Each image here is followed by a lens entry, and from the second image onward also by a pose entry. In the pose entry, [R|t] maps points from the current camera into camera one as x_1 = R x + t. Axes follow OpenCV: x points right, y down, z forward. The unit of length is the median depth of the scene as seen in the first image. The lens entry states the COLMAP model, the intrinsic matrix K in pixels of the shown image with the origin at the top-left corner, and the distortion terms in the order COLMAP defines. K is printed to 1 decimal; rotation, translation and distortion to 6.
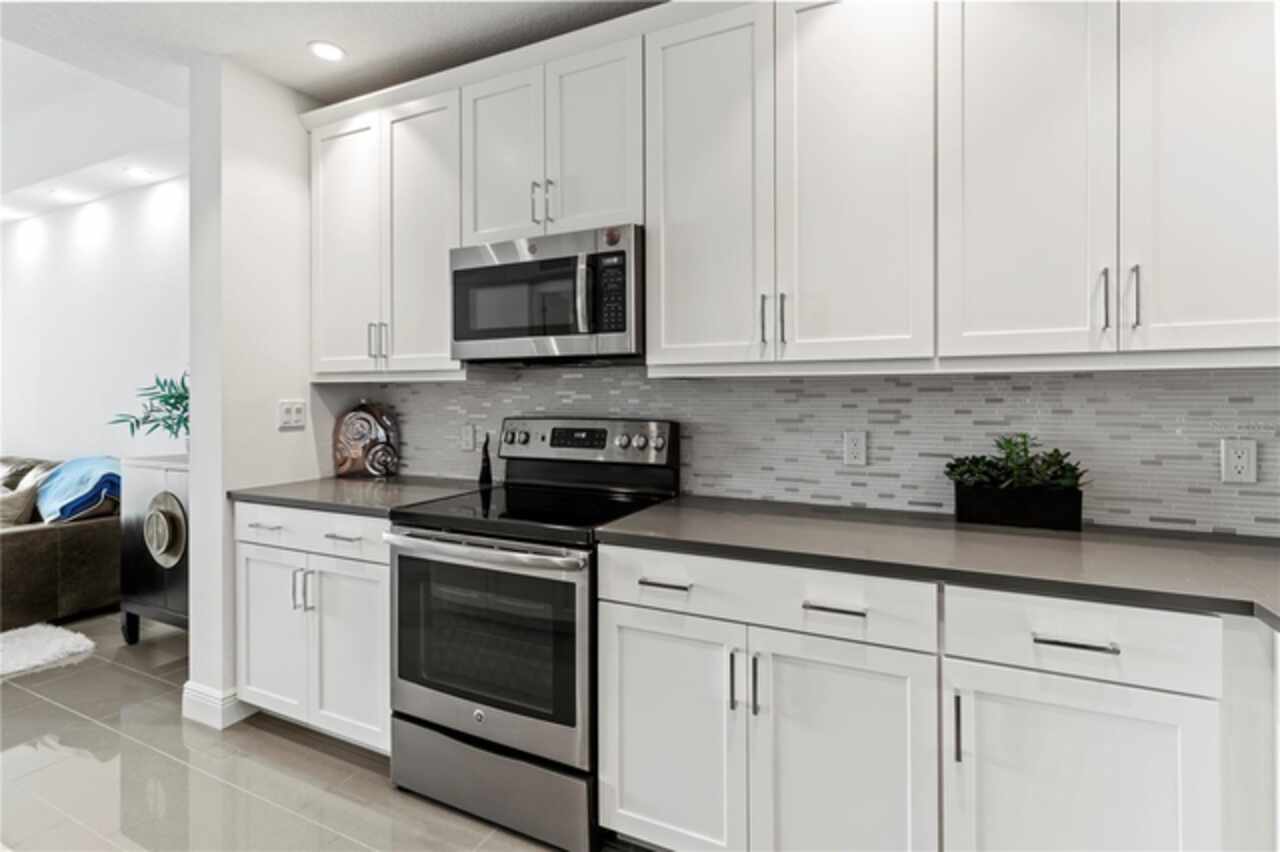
lens RADIAL K [[602.6, 0, 671.9], [0, 602.6, 395.2], [0, 0, 1]] dist [-0.012495, 0.000618]
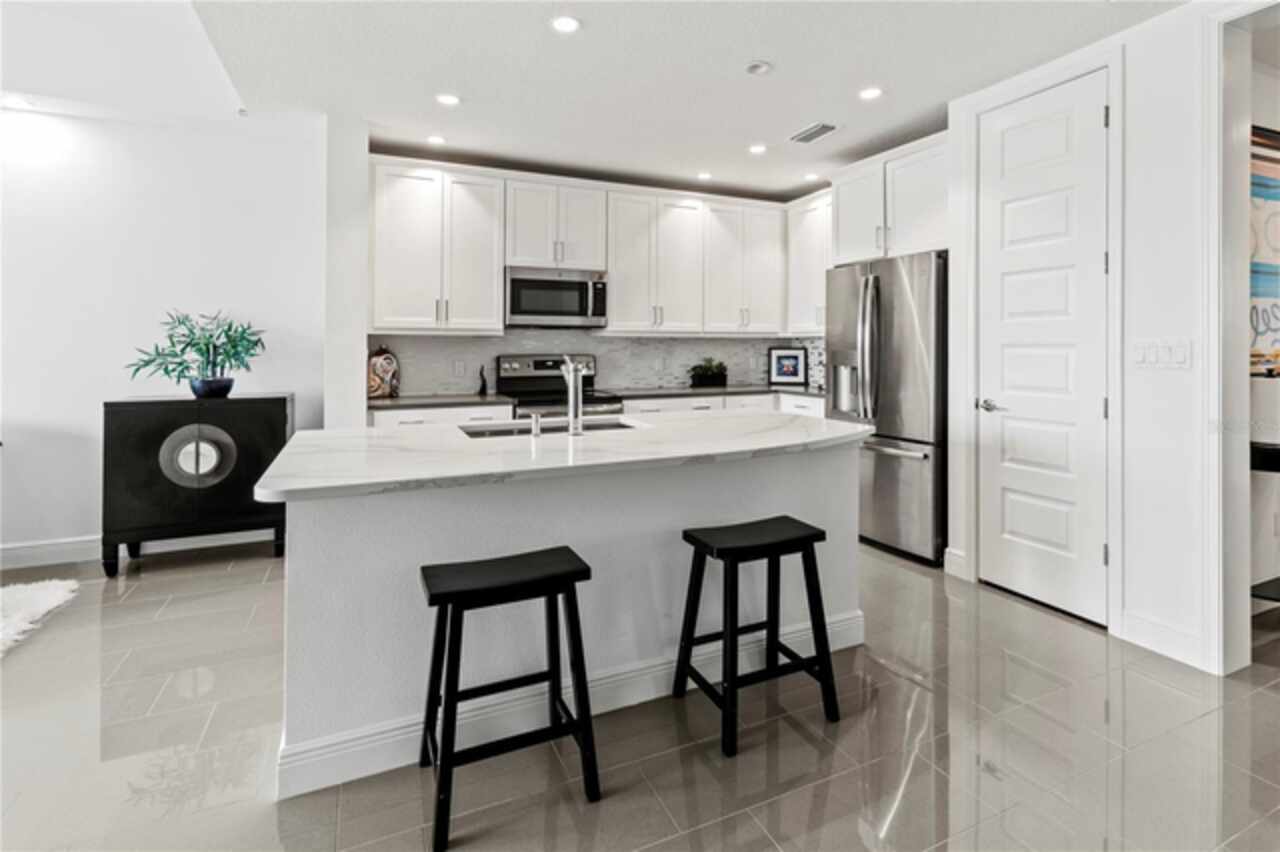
lens RADIAL K [[601.7, 0, 640.3], [0, 601.7, 348.9], [0, 0, 1]] dist [0.000321, 0.001149]
pose [[0.652497, -0.001003, 0.757791, -1.453152], [-0.000374, 0.999999, 0.001646, 0.014236], [-0.757792, -0.001358, 0.652495, -0.528727]]
